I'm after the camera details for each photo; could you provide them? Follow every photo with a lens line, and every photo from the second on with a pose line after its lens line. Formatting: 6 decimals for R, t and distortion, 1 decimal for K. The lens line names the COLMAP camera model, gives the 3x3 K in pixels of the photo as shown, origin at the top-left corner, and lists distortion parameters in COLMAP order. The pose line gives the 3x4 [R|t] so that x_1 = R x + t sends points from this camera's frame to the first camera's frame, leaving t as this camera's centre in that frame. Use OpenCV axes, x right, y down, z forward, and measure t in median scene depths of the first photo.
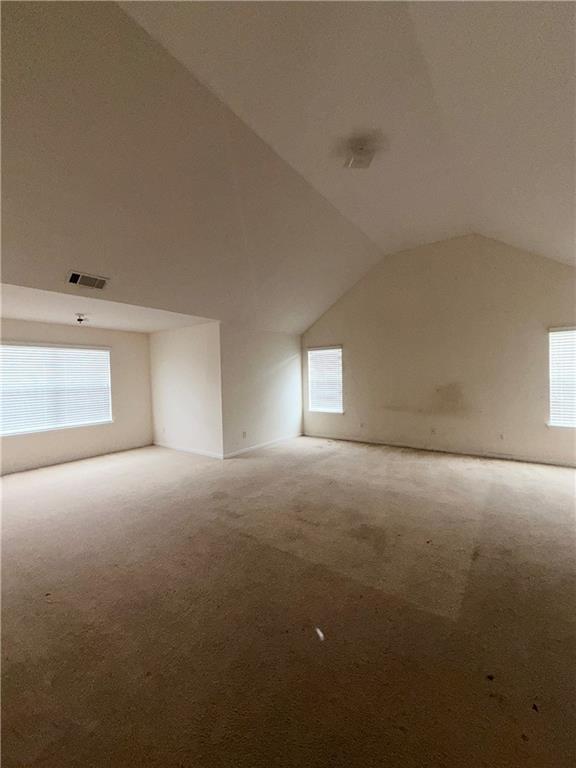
lens RADIAL K [[307.1, 0, 289.1], [0, 307.1, 382.9], [0, 0, 1]] dist [0.004496, -0.000074]
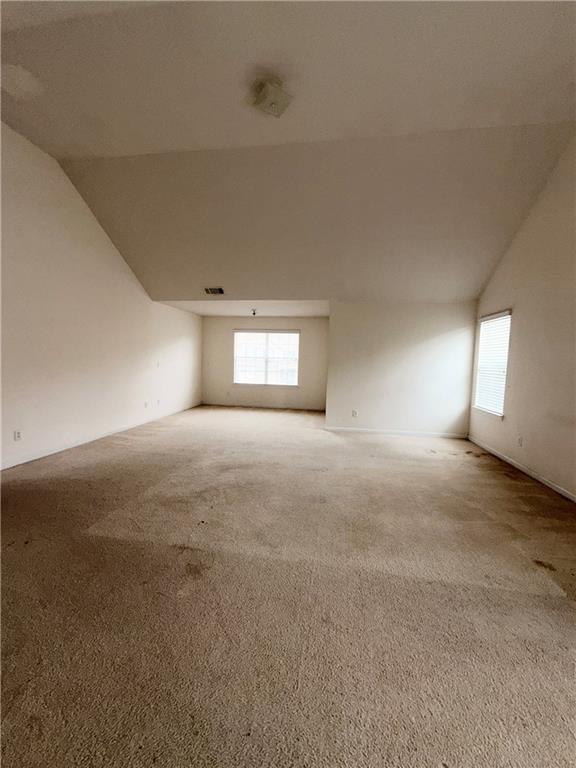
lens RADIAL K [[307.1, 0, 288.6], [0, 307.1, 385.0], [0, 0, 1]] dist [0.004496, -0.000074]
pose [[0.463565, 0.112073, -0.878947, 0.603175], [-0.051718, 0.993700, 0.099429, -0.009888], [0.884552, -0.000635, 0.466441, 0.344456]]
